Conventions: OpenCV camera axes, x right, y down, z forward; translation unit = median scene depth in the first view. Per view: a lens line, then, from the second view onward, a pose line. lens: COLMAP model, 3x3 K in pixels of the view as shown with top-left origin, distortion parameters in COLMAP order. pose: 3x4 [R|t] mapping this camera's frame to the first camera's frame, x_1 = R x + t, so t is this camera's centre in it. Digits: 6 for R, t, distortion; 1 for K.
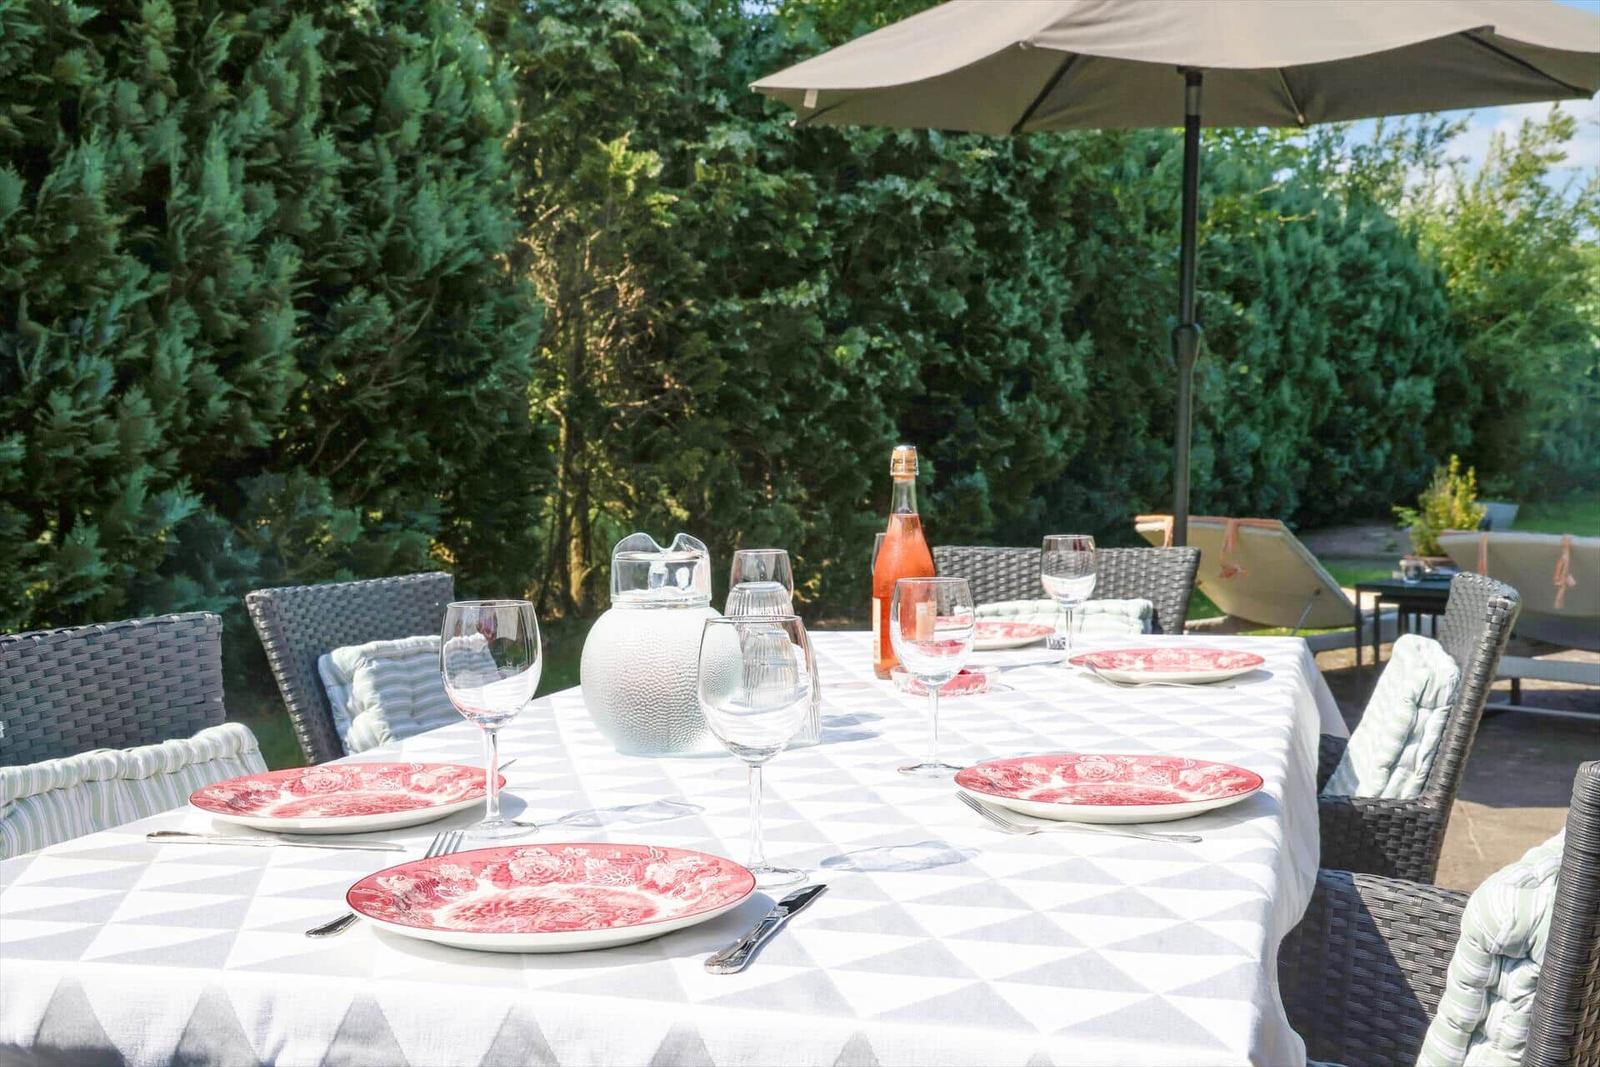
lens RADIAL K [[1807.7, 0, 800.0], [0, 1807.7, 533.5], [0, 0, 1]] dist [0.007860, 0.364098]
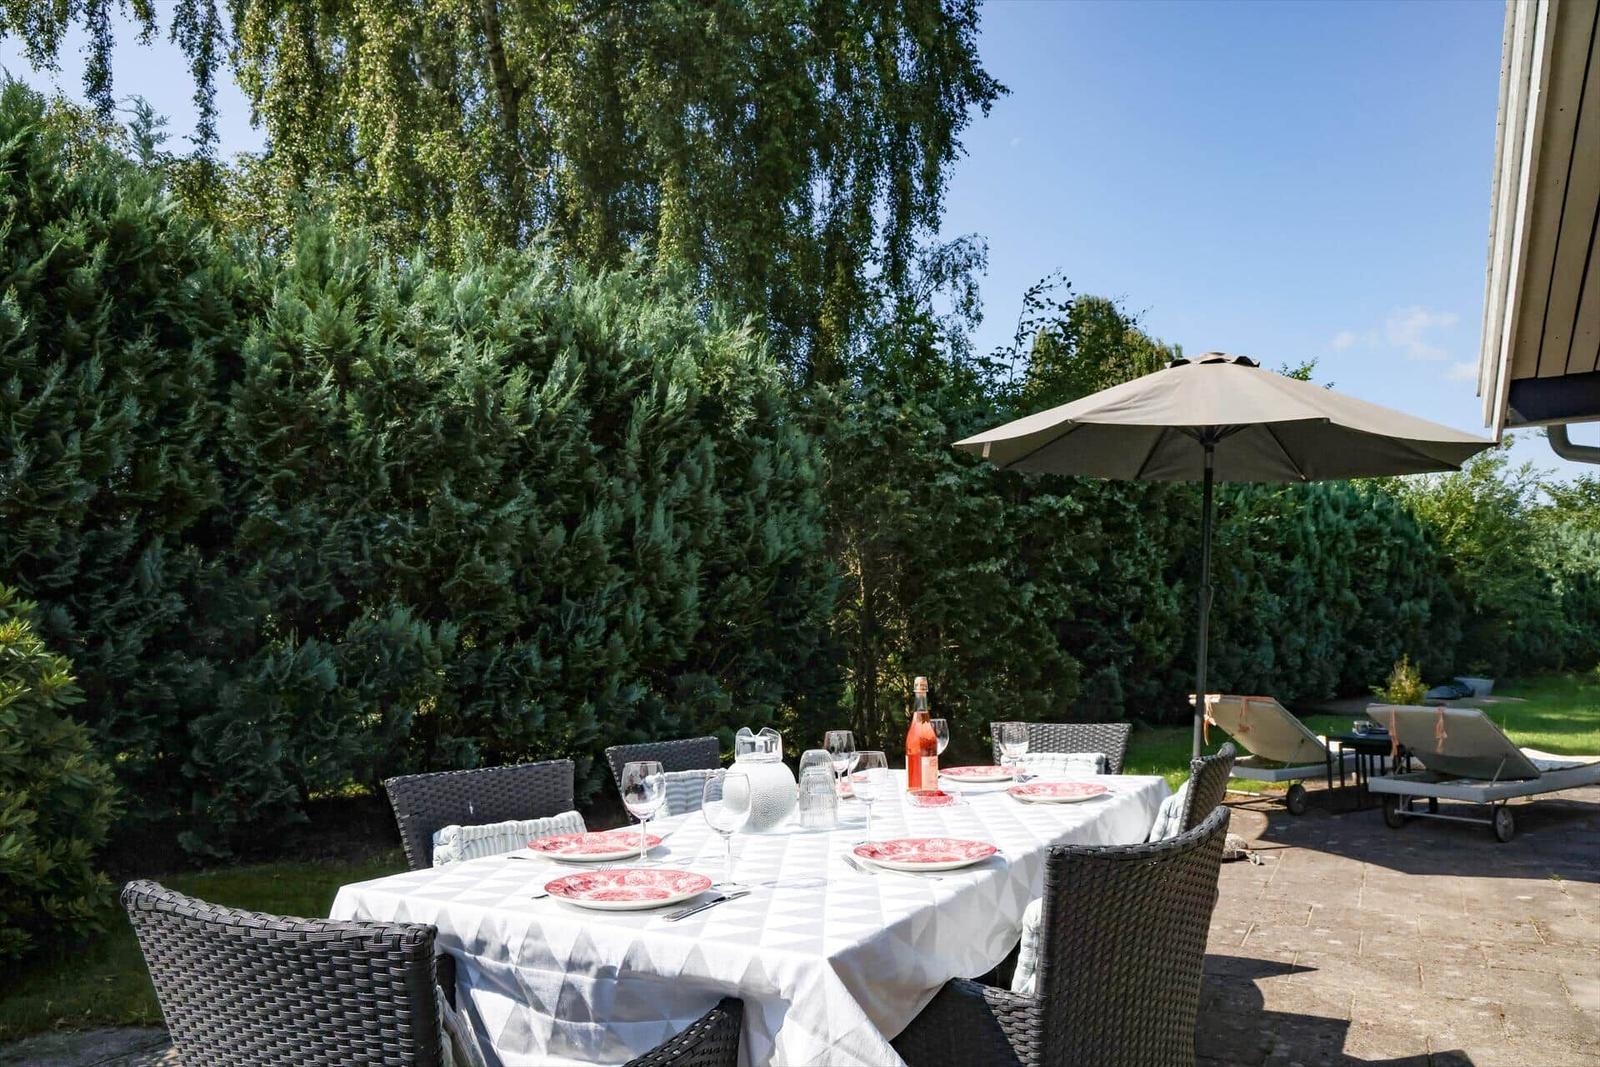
lens RADIAL K [[1100.5, 0, 800.0], [0, 1100.5, 533.5], [0, 0, 1]] dist [-0.058591, 0.008661]
pose [[0.973108, -0.031735, -0.228155, 0.080962], [-0.001927, 0.989308, -0.145826, -0.010848], [0.230343, 0.142344, 0.962642, -0.078780]]
